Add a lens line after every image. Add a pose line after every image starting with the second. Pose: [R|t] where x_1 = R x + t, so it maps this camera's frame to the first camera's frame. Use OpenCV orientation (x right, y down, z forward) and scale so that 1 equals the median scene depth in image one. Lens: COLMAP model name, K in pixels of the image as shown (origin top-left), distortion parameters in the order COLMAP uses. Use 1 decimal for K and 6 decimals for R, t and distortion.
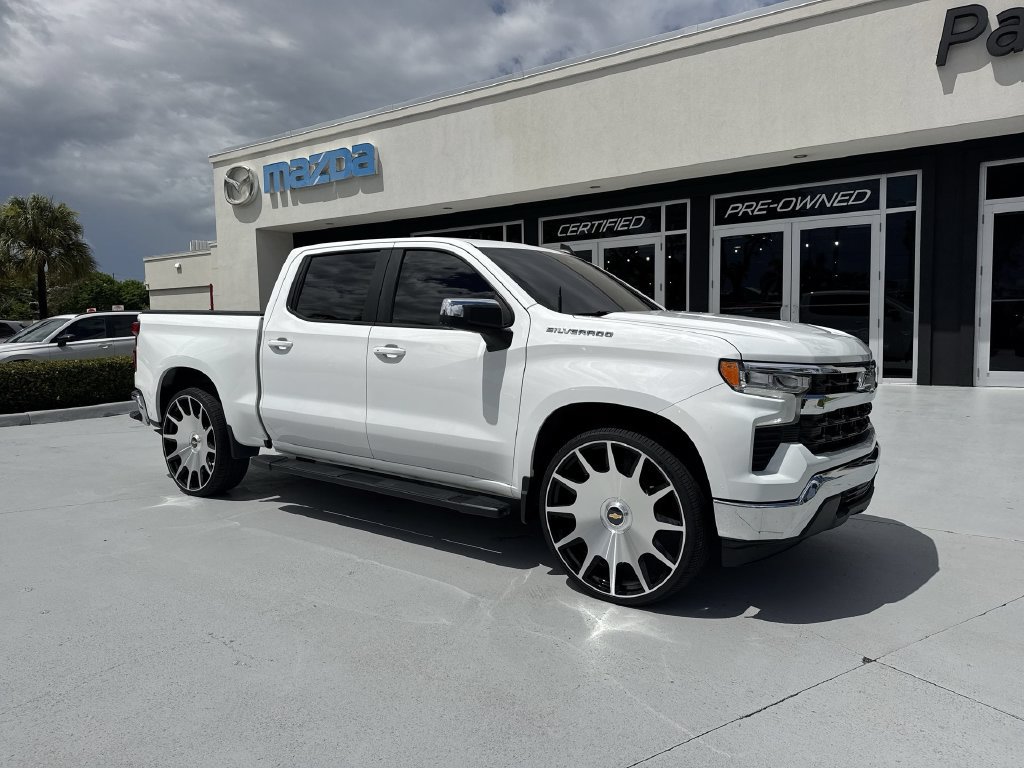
lens RADIAL K [[721.0, 0, 503.8], [0, 721.0, 383.7], [0, 0, 1]] dist [0.052564, -0.062970]
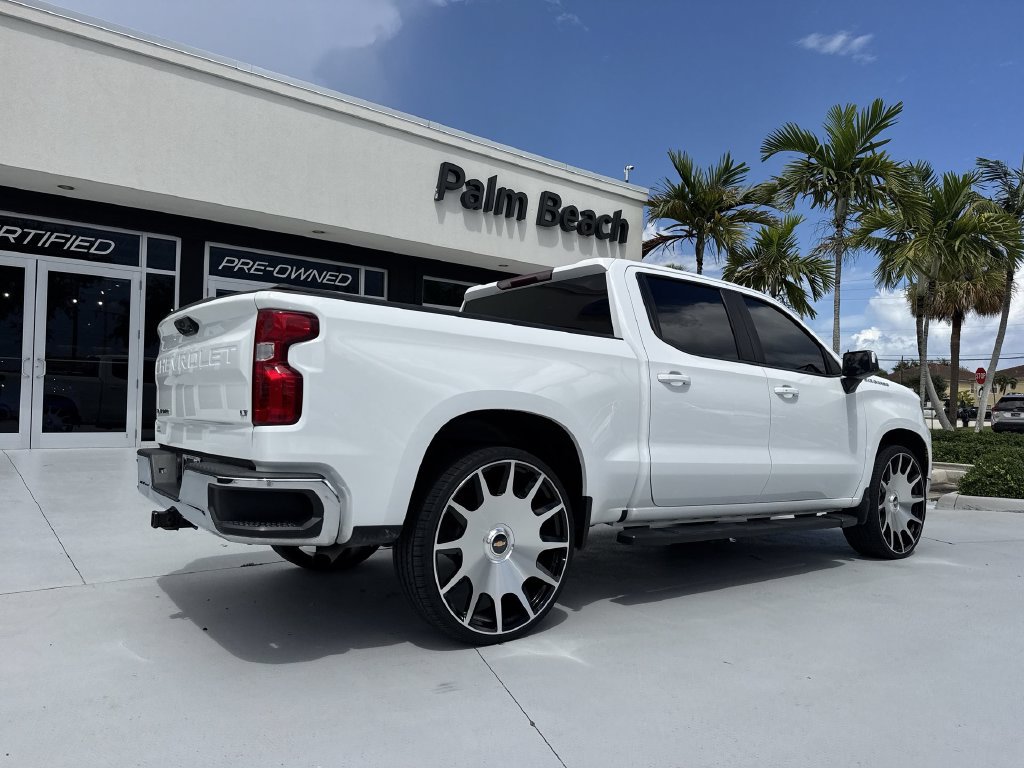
lens RADIAL K [[721.0, 0, 511.4], [0, 721.0, 381.5], [0, 0, 1]] dist [0.052564, -0.062970]
pose [[0.265242, 0.054213, 0.962657, -0.515246], [0.051679, 0.996183, -0.070340, -0.002524], [-0.962796, 0.068406, 0.261428, 0.444026]]
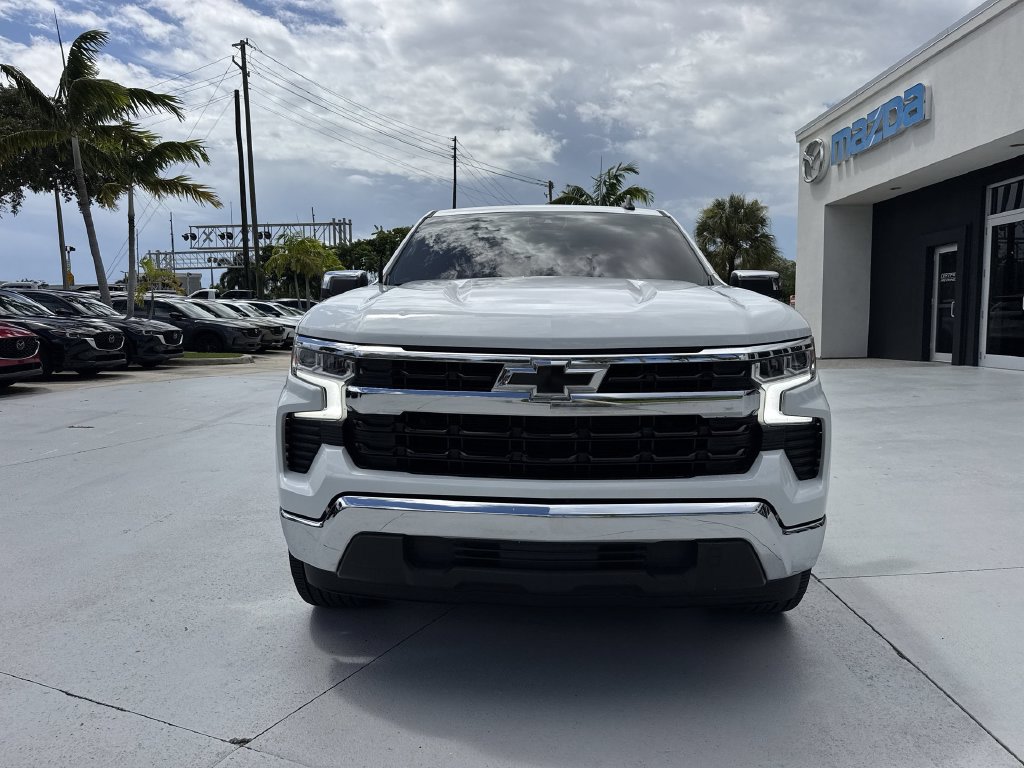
lens RADIAL K [[721.0, 0, 508.0], [0, 721.0, 382.7], [0, 0, 1]] dist [0.052564, -0.062970]
pose [[0.567988, 0.083311, -0.818809, 0.331482], [-0.069127, 0.996177, 0.053406, -0.011048], [0.820129, 0.026268, 0.571576, 0.213110]]
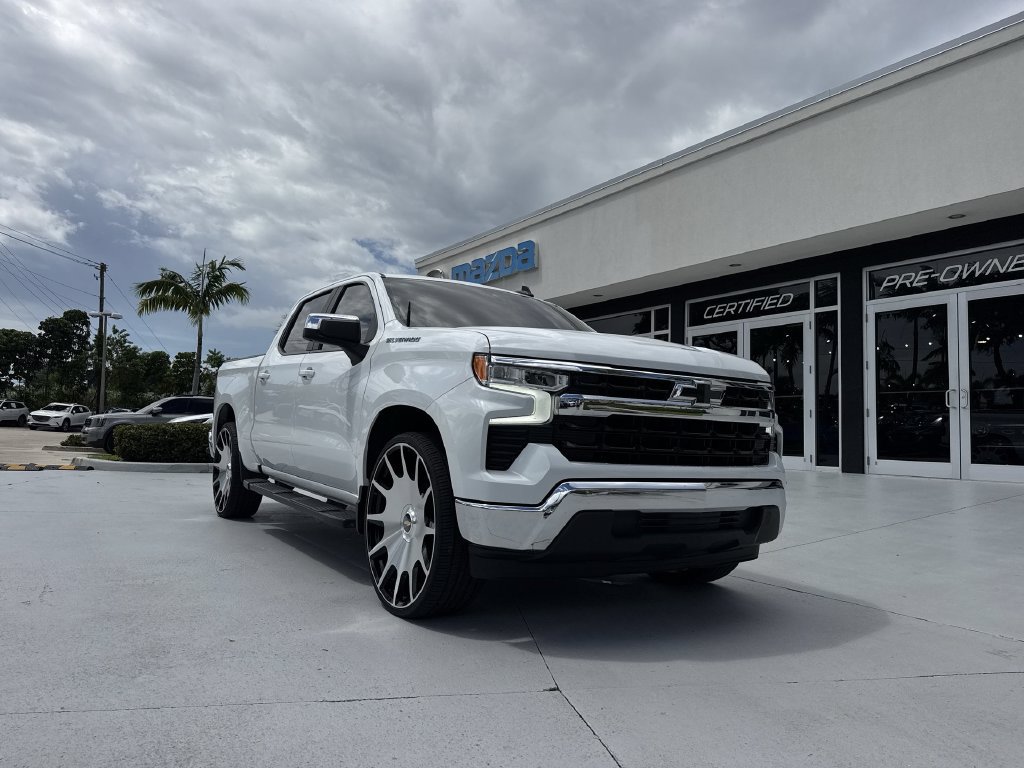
lens RADIAL K [[721.0, 0, 502.1], [0, 721.0, 383.1], [0, 0, 1]] dist [0.052564, -0.062970]
pose [[0.937226, 0.014856, -0.348405, 0.197930], [-0.067439, 0.987953, -0.139288, 0.040334], [0.342138, 0.154041, 0.926937, 0.037024]]
